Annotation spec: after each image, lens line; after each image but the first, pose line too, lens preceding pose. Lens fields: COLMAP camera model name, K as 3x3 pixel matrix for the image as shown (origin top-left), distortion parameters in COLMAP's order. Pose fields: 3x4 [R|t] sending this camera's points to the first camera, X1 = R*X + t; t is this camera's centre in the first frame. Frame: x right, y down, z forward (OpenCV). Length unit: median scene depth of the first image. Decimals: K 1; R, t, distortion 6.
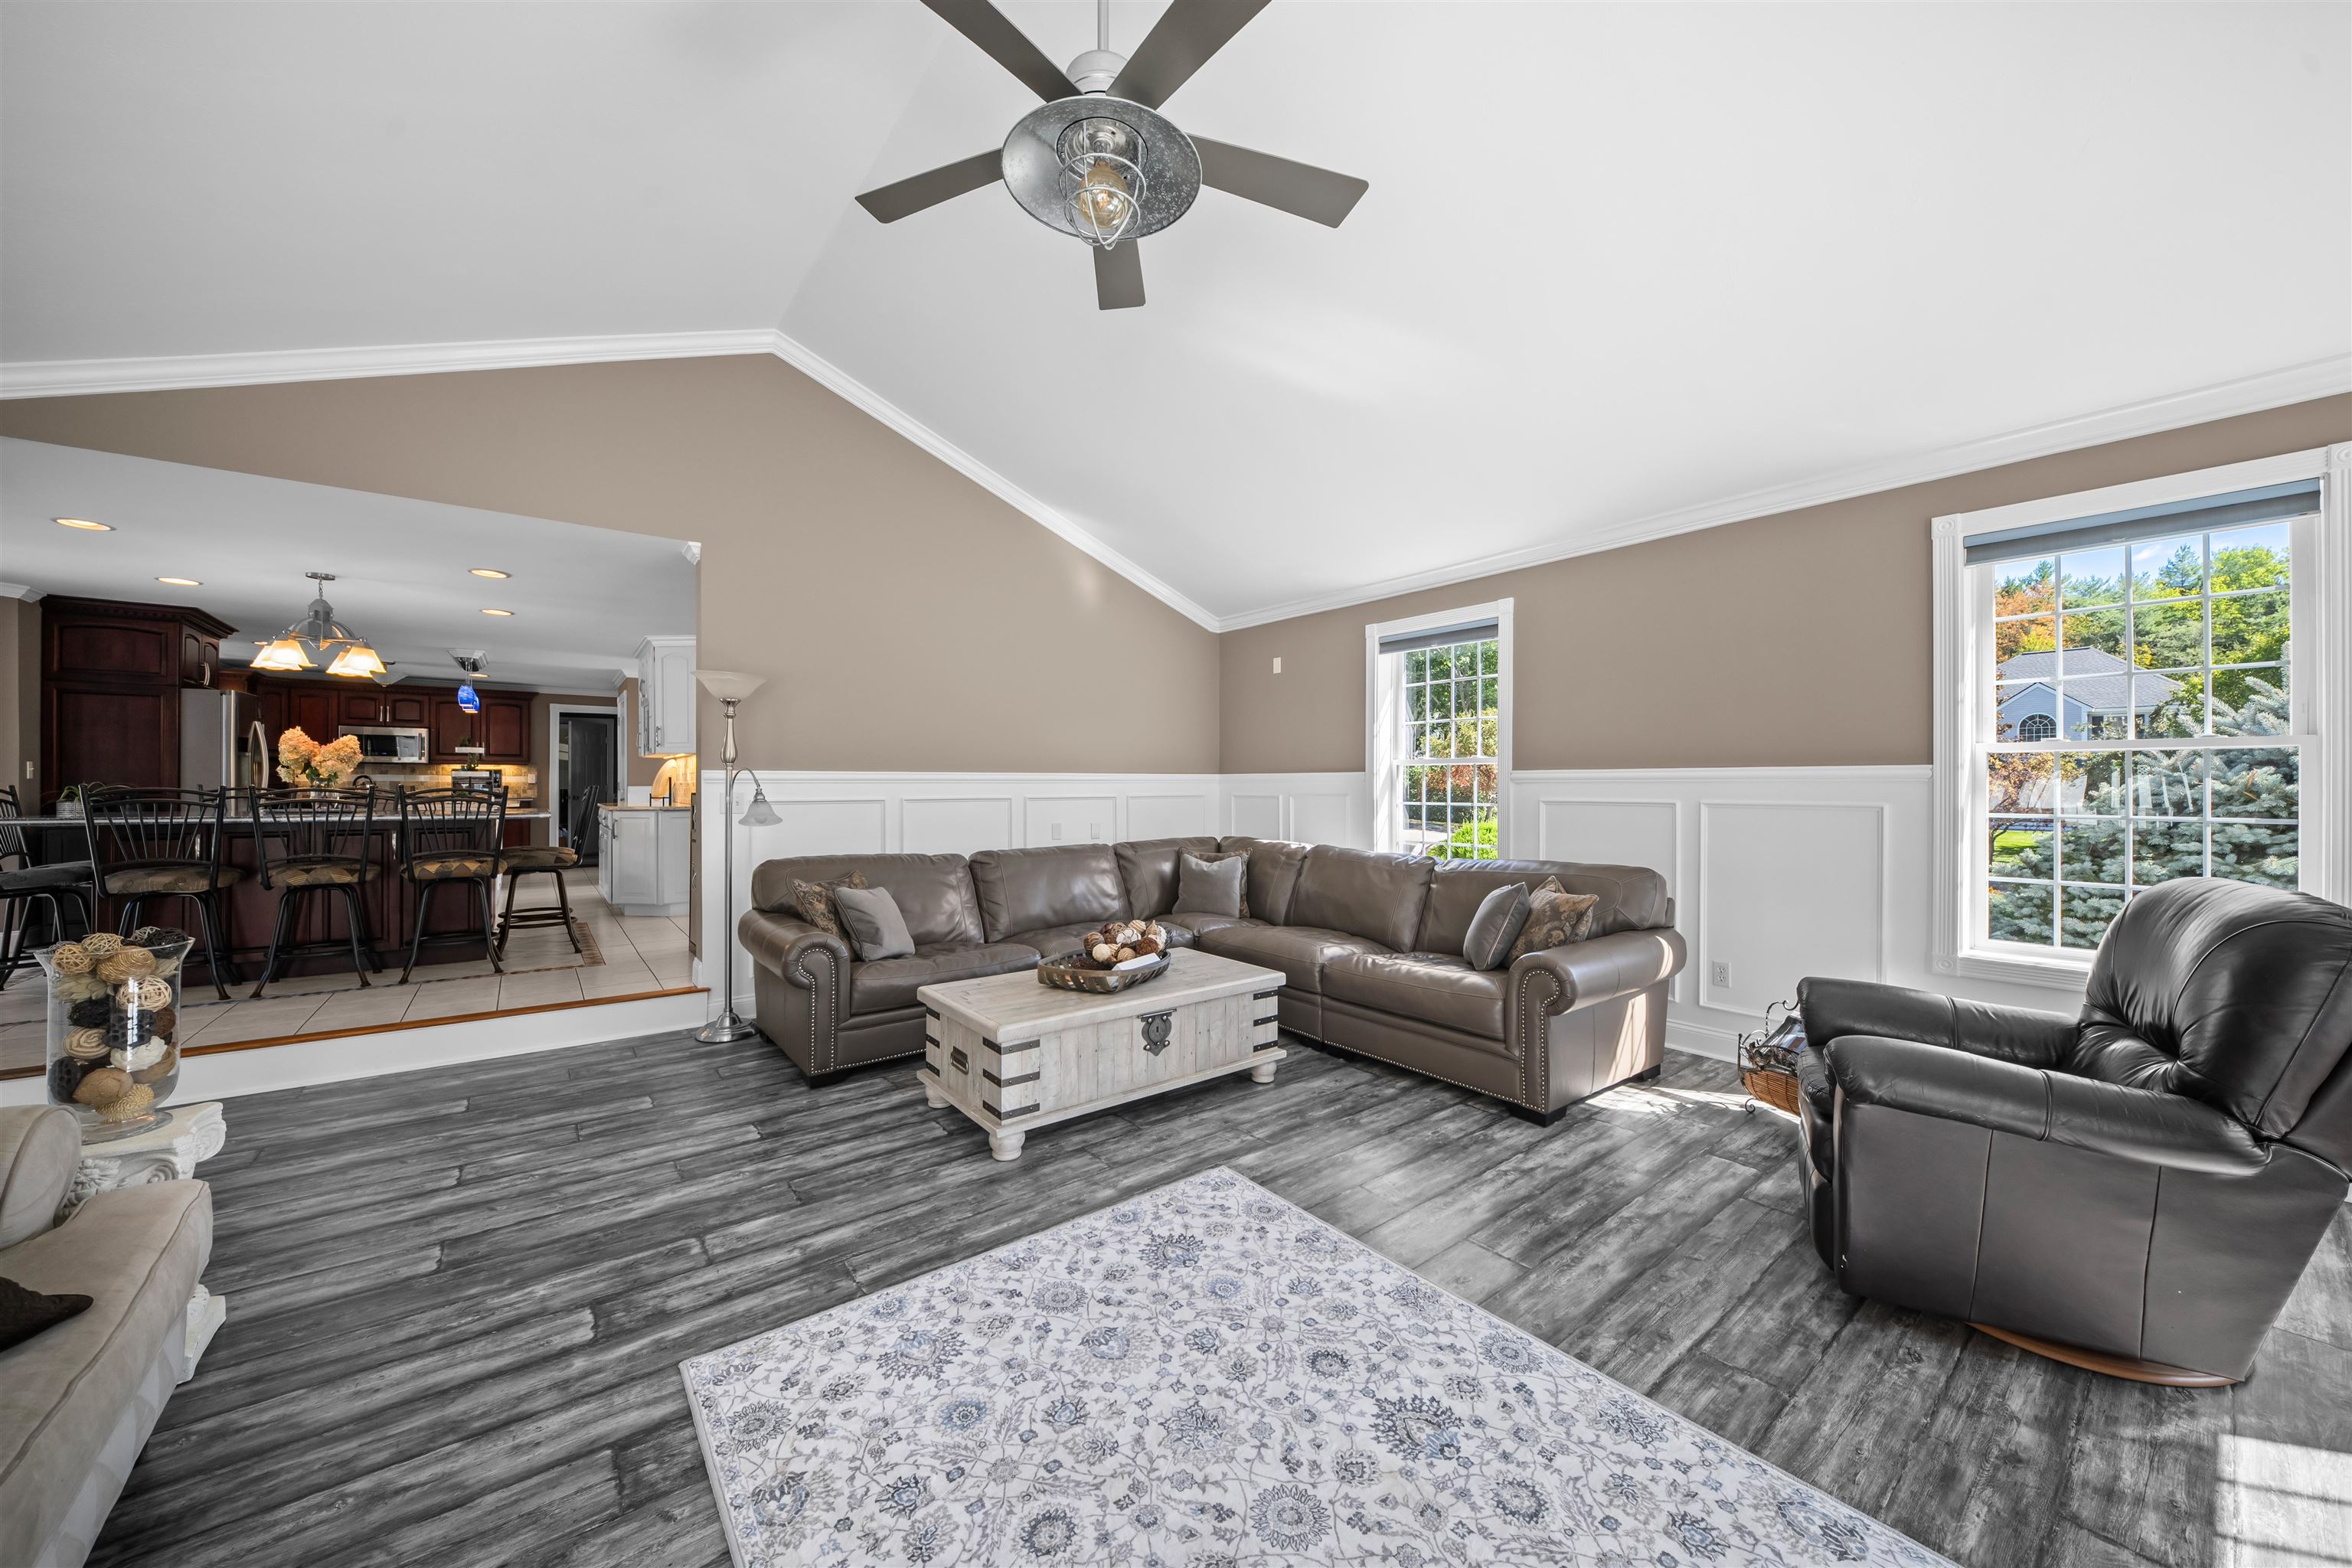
lens RADIAL K [[841.9, 0, 1173.6], [0, 841.9, 781.9], [0, 0, 1]] dist [0.009897, -0.009531]
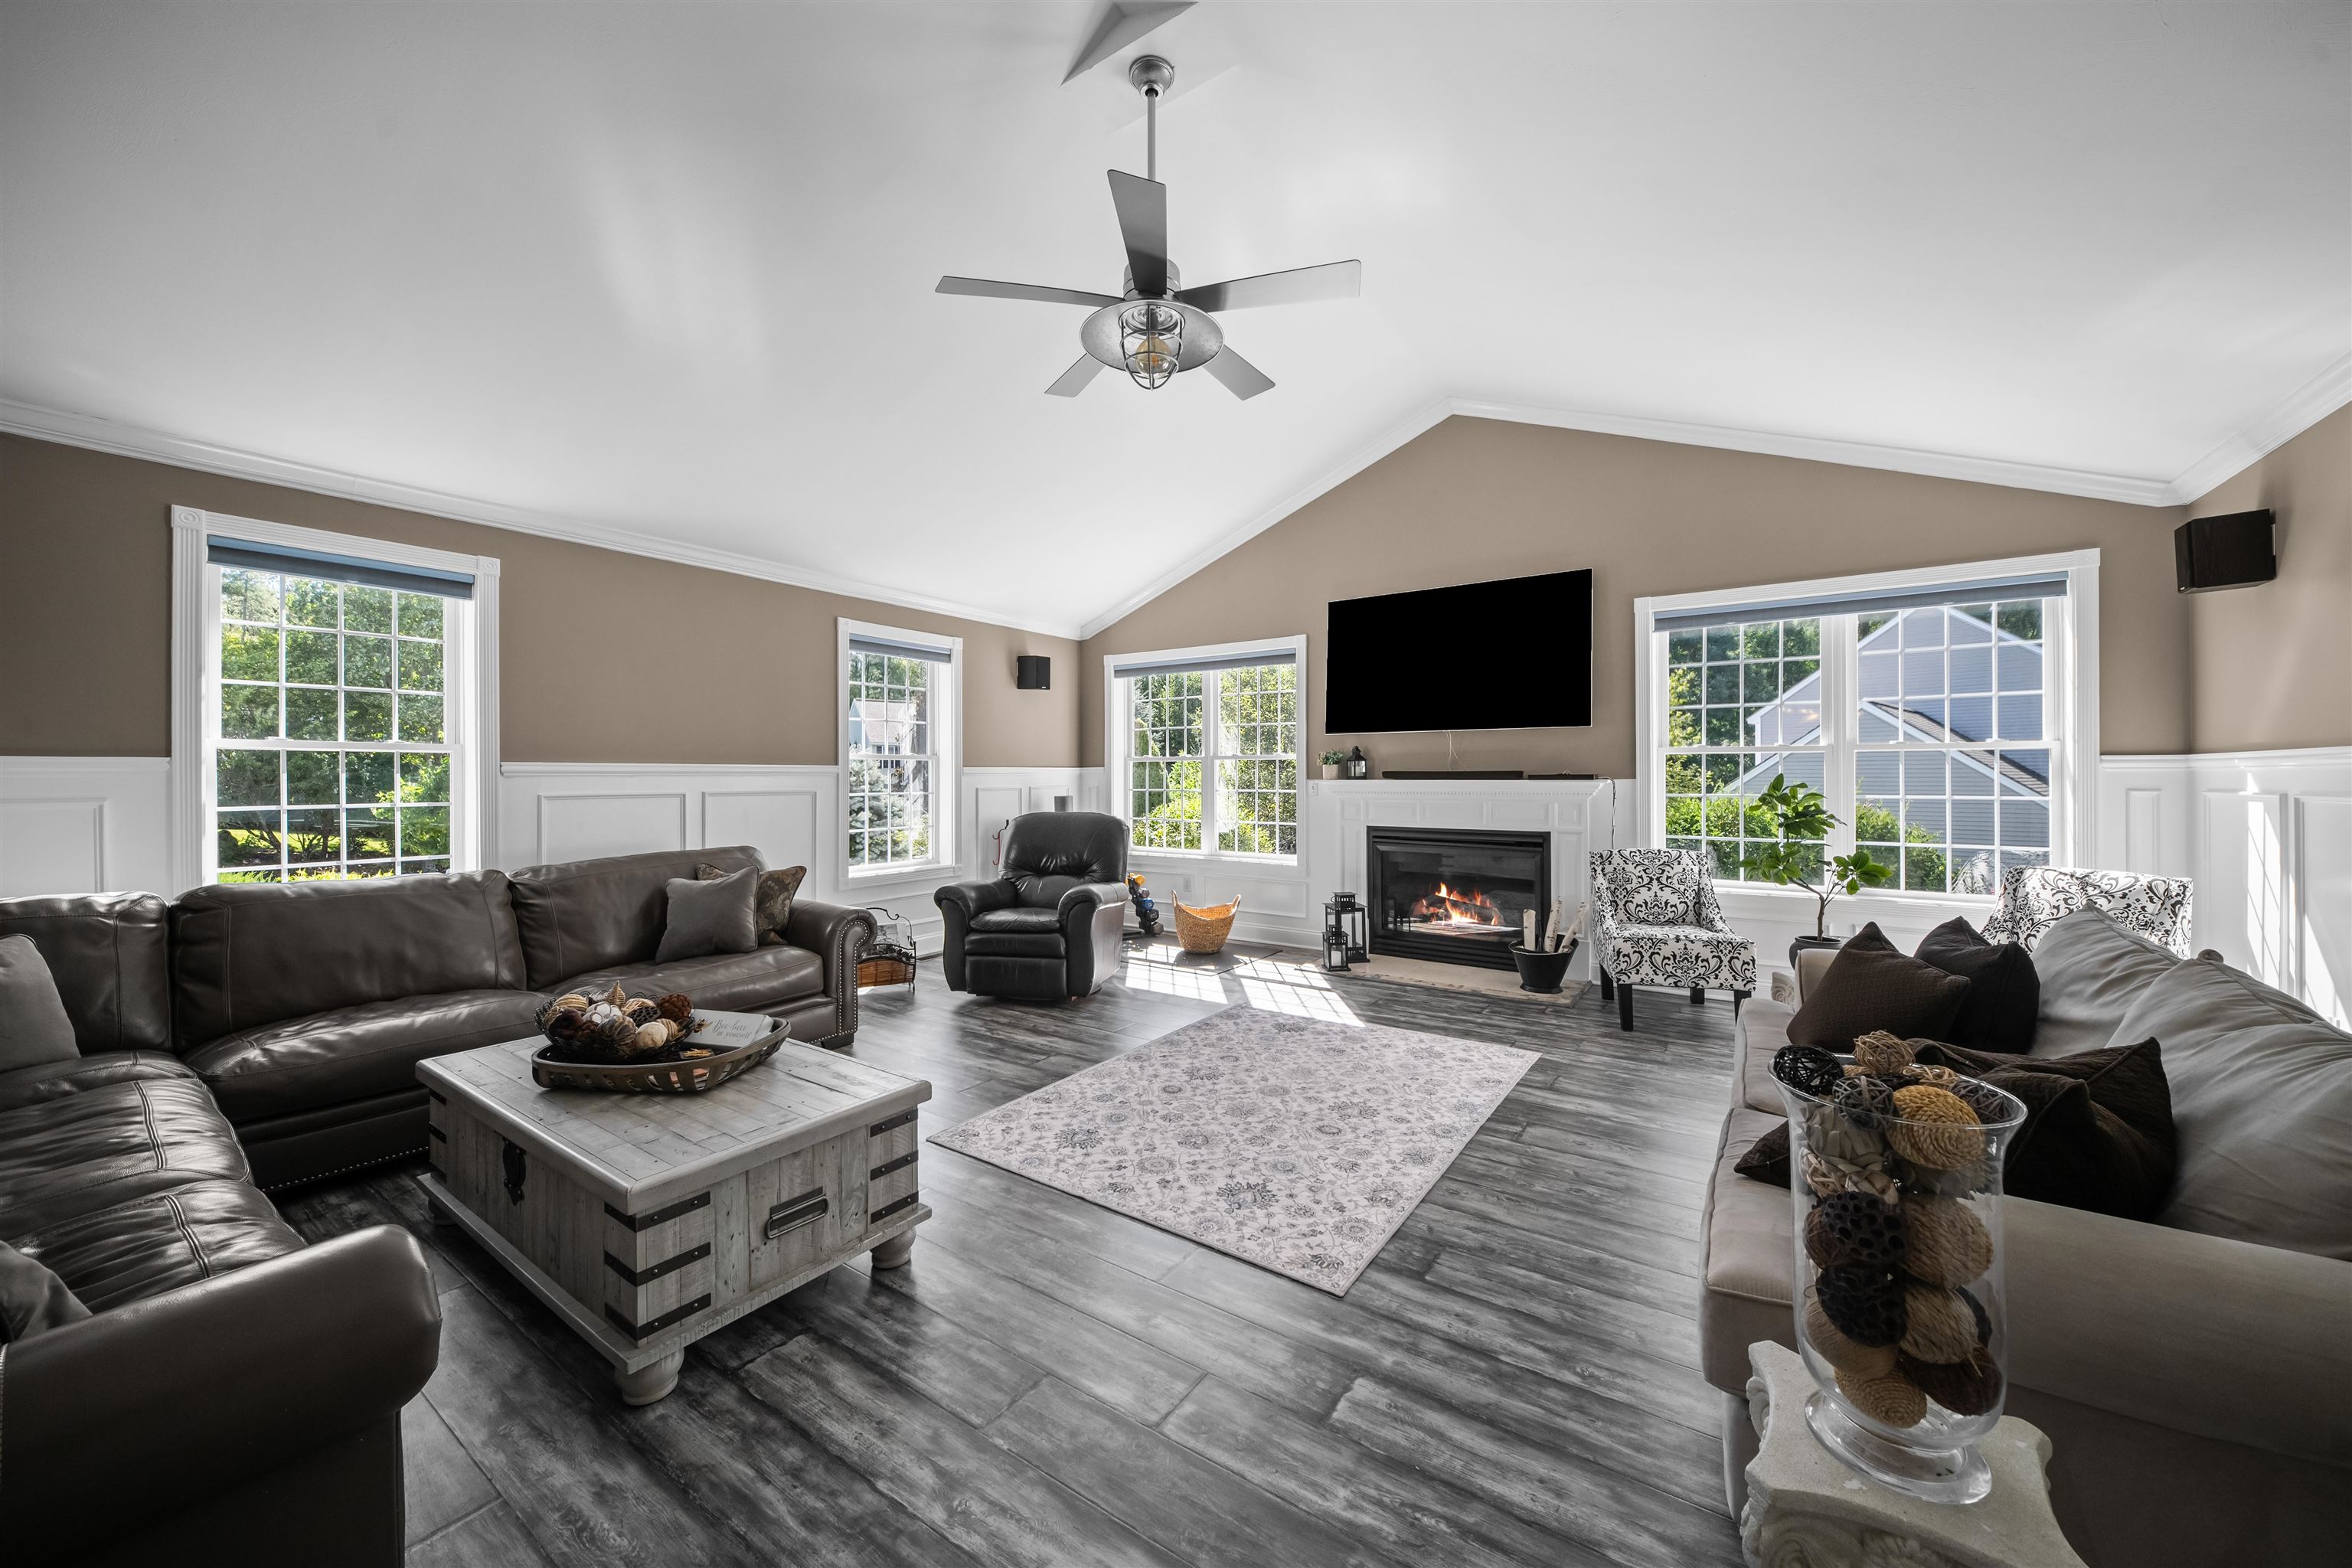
lens RADIAL K [[841.9, 0, 1173.6], [0, 841.9, 781.9], [0, 0, 1]] dist [0.009897, -0.009531]
pose [[-0.292767, -0.005927, 0.956165, -1.120730], [-0.000609, 0.999982, 0.006012, 0.001616], [-0.956183, 0.001178, -0.292766, 1.087441]]
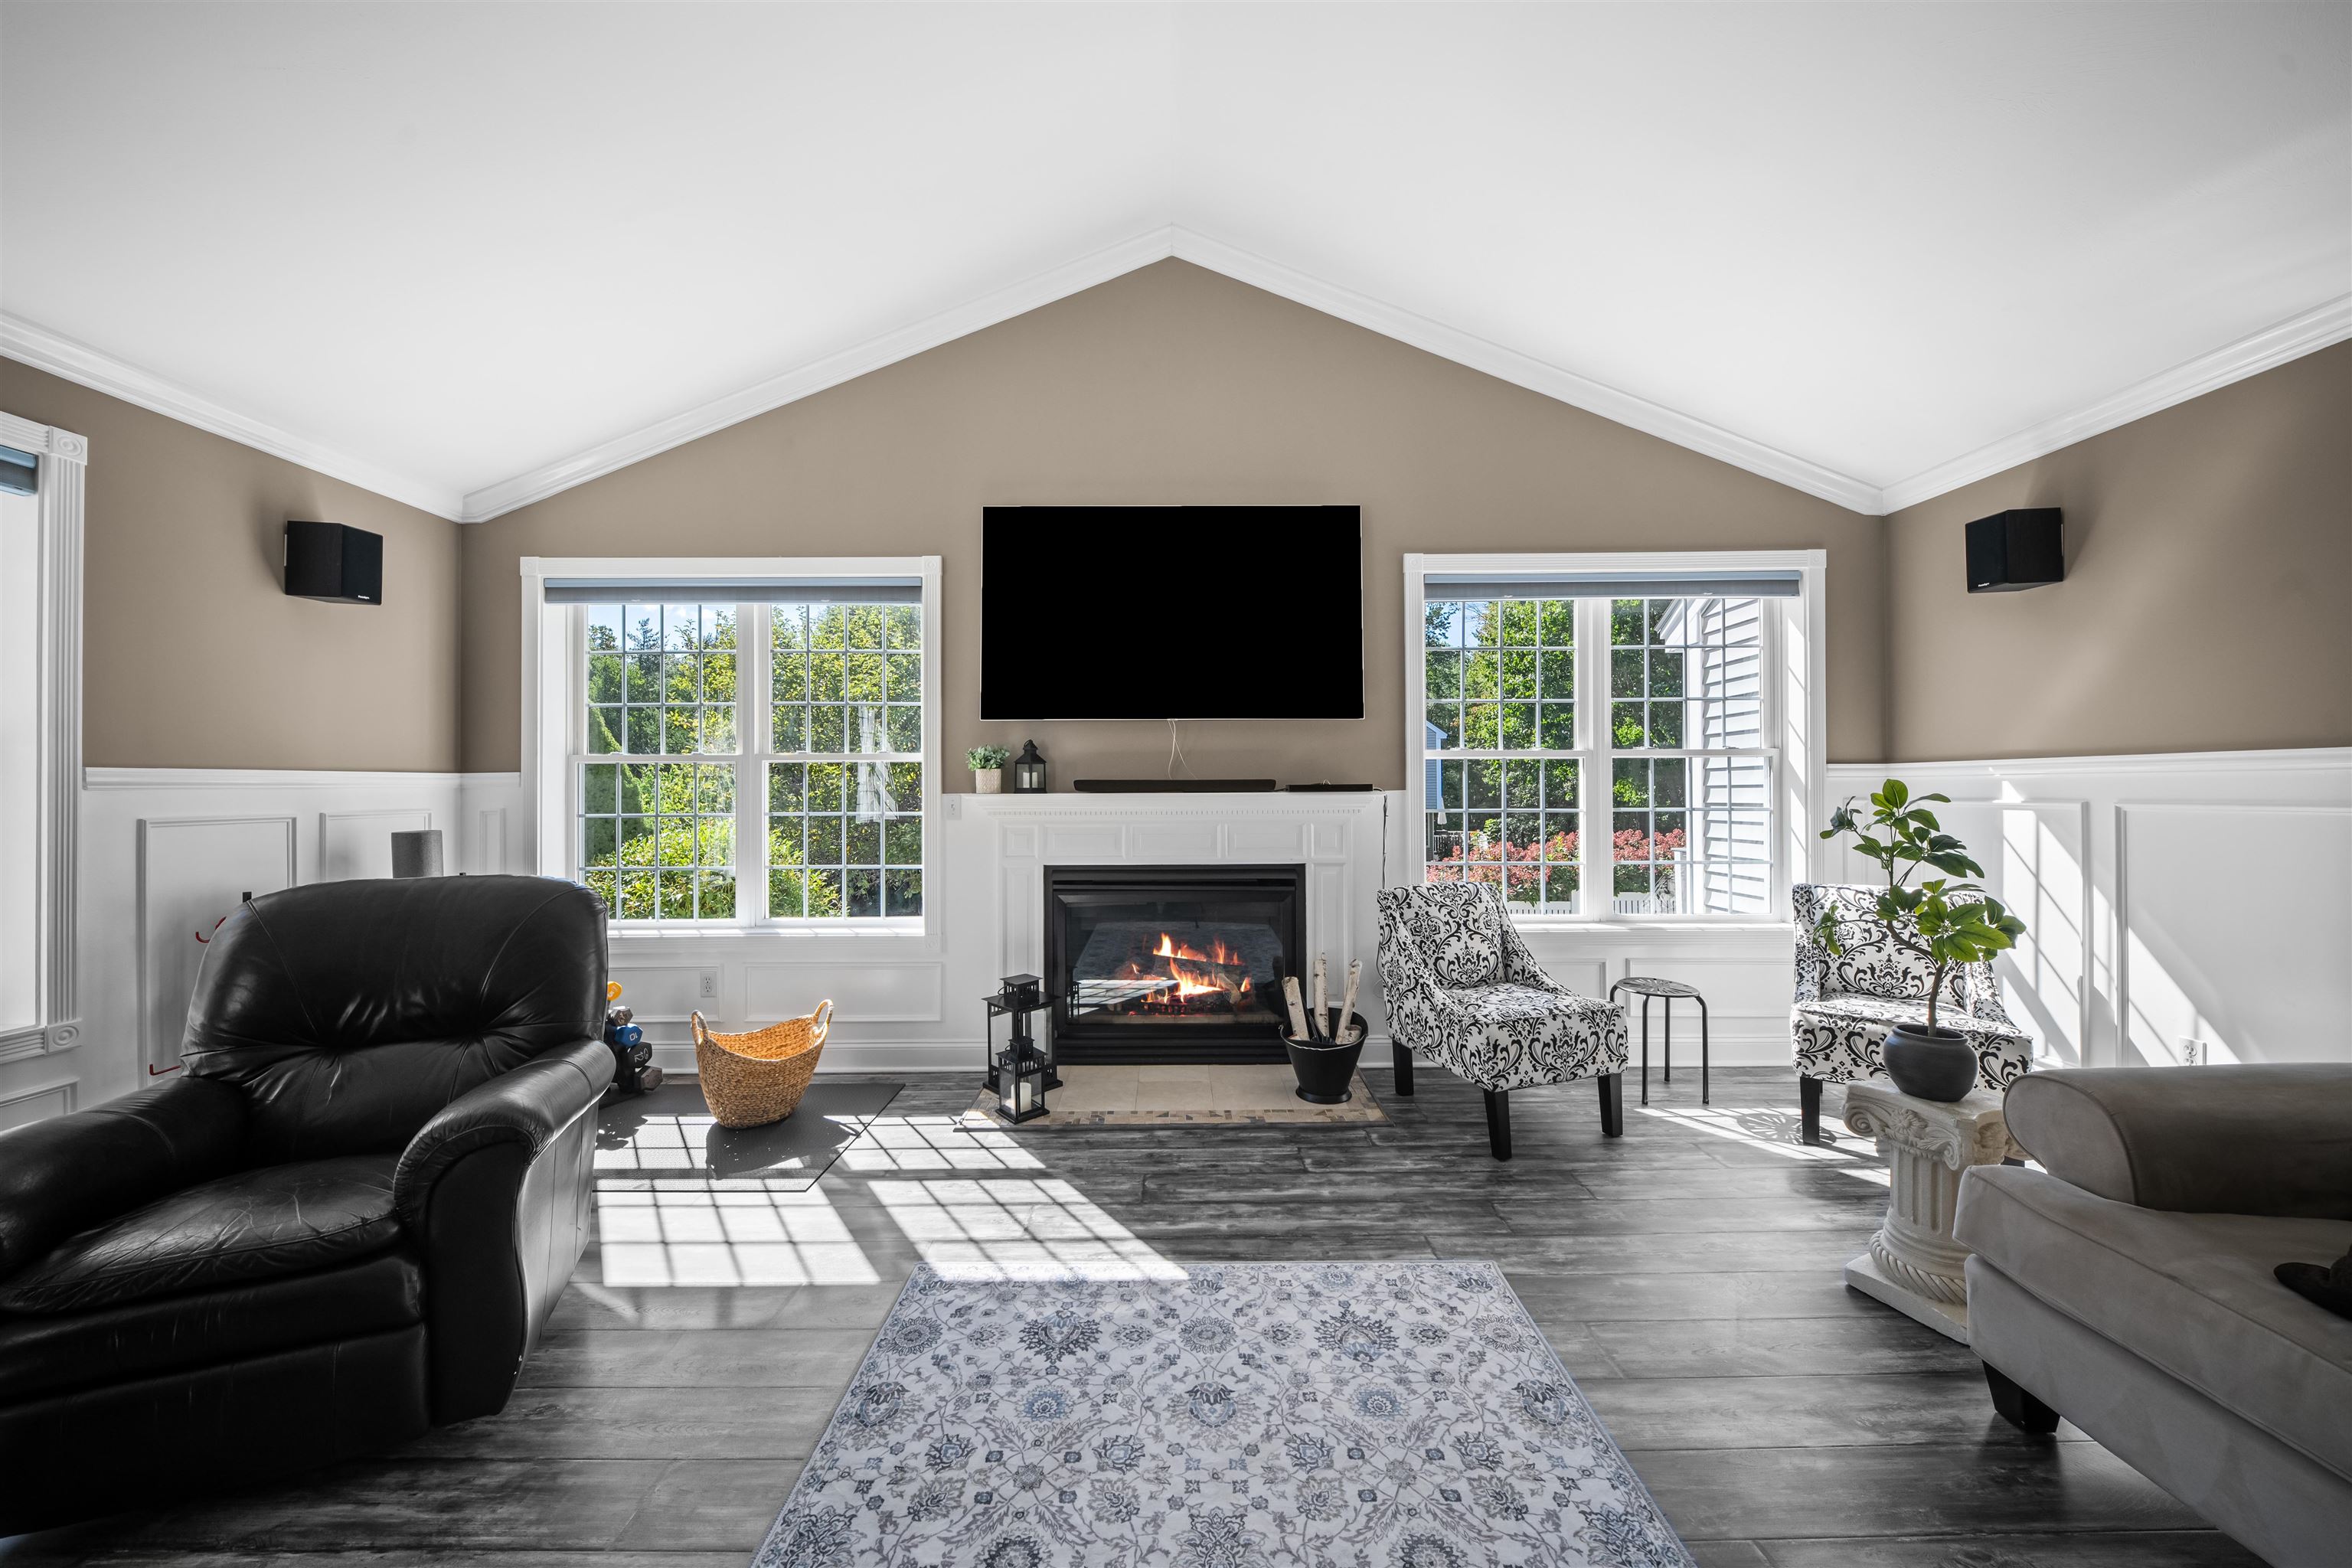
lens RADIAL K [[836.6, 0, 1149.1], [0, 836.6, 779.6], [0, 0, 1]] dist [0.011325, -0.009465]
pose [[-0.773985, 0.009399, 0.633134, -0.180258], [0.003075, 0.999934, -0.011085, 0.002195], [-0.633197, -0.006633, -0.773963, 0.929222]]
